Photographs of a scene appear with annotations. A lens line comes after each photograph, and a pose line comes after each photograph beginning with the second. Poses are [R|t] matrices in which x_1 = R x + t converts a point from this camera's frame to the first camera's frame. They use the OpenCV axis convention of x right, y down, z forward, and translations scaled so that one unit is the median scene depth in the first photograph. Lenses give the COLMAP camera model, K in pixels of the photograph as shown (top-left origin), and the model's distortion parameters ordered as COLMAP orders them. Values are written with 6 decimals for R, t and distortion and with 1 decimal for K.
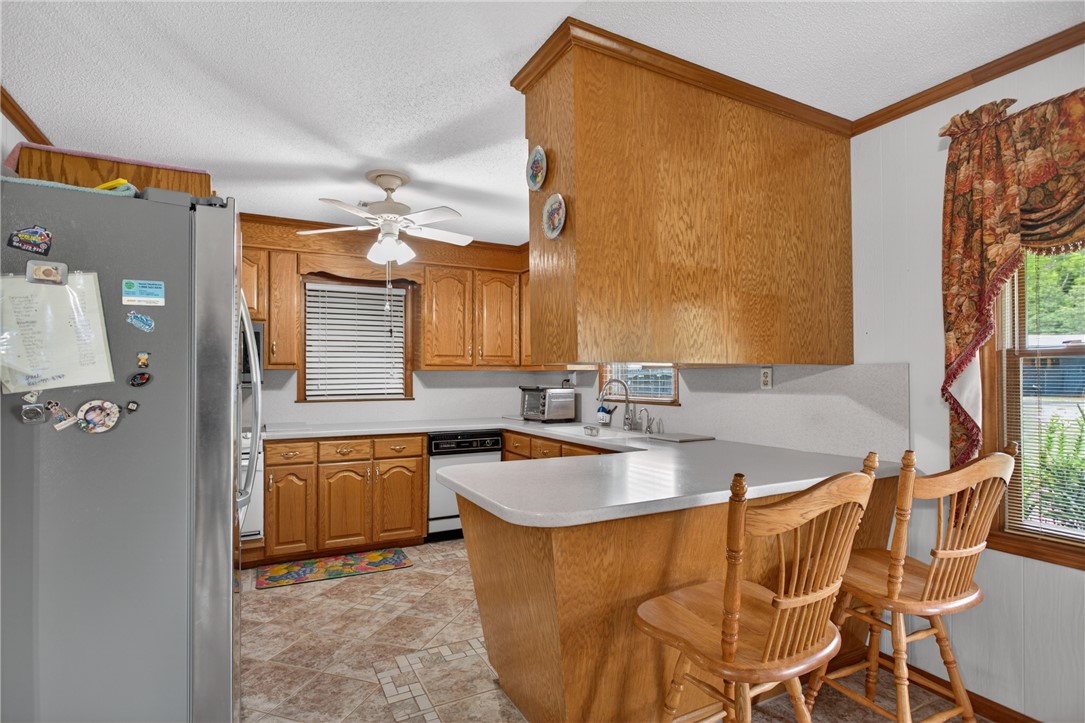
lens RADIAL K [[559.1, 0, 542.5], [0, 559.1, 361.5], [0, 0, 1]] dist [-0.000905, -0.000131]
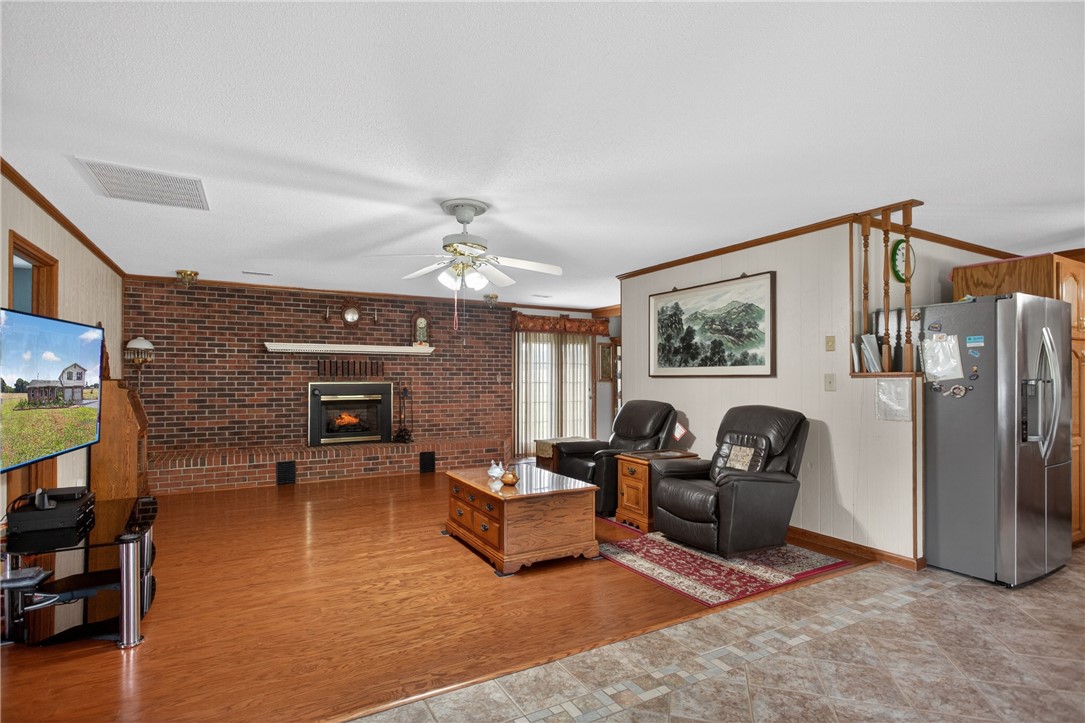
lens RADIAL K [[541.9, 0, 540.0], [0, 541.9, 377.9], [0, 0, 1]] dist [-0.005804, 0.001569]
pose [[0.028746, 0.000561, -0.999587, 0.776531], [0.022969, 0.999735, 0.001222, -0.005238], [0.999323, -0.022994, 0.028725, -0.471914]]
